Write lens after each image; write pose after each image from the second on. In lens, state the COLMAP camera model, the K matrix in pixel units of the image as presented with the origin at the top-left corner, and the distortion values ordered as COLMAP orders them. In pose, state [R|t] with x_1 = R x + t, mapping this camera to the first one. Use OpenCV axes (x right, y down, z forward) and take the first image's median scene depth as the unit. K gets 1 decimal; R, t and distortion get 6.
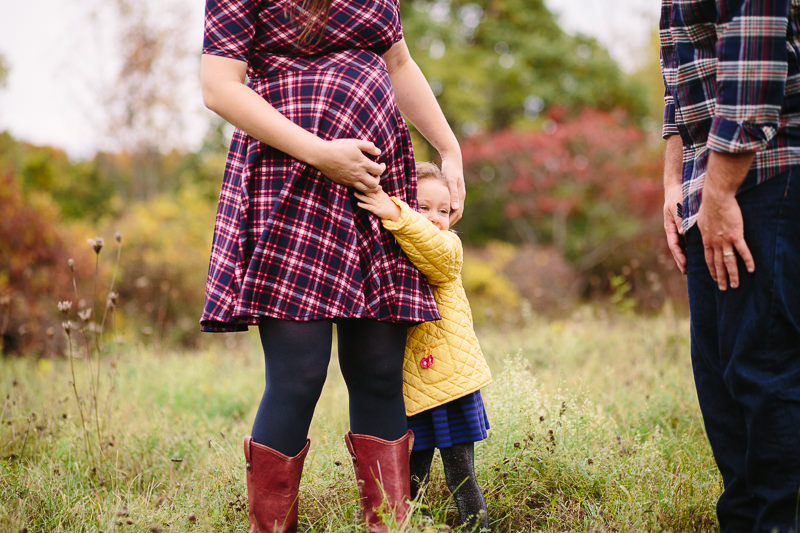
lens RADIAL K [[2055.0, 0, 400.0], [0, 2055.0, 266.5], [0, 0, 1]] dist [-0.182394, -0.333551]
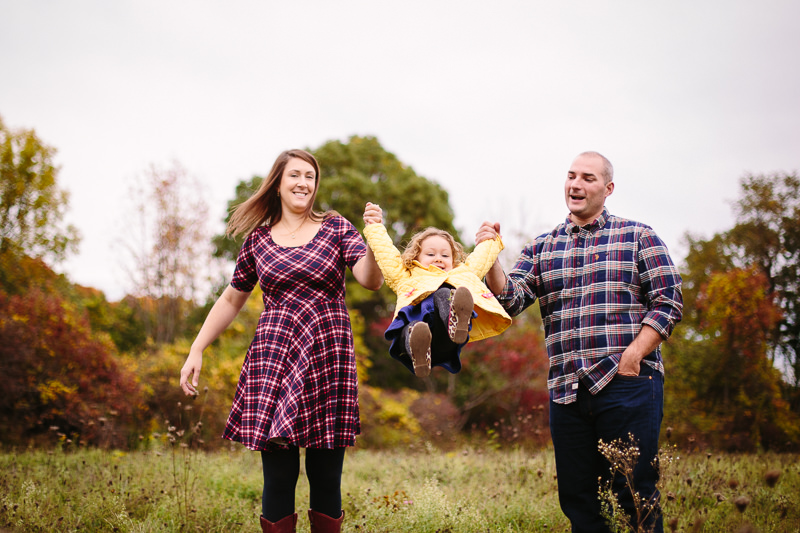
lens RADIAL K [[1152.9, 0, 400.0], [0, 1152.9, 266.5], [0, 0, 1]] dist [-0.041049, -0.004624]
pose [[0.996733, 0.079524, 0.014102, 0.021405], [-0.076911, 0.987887, -0.134776, 0.012531], [-0.024650, 0.133251, 0.990776, 0.166172]]
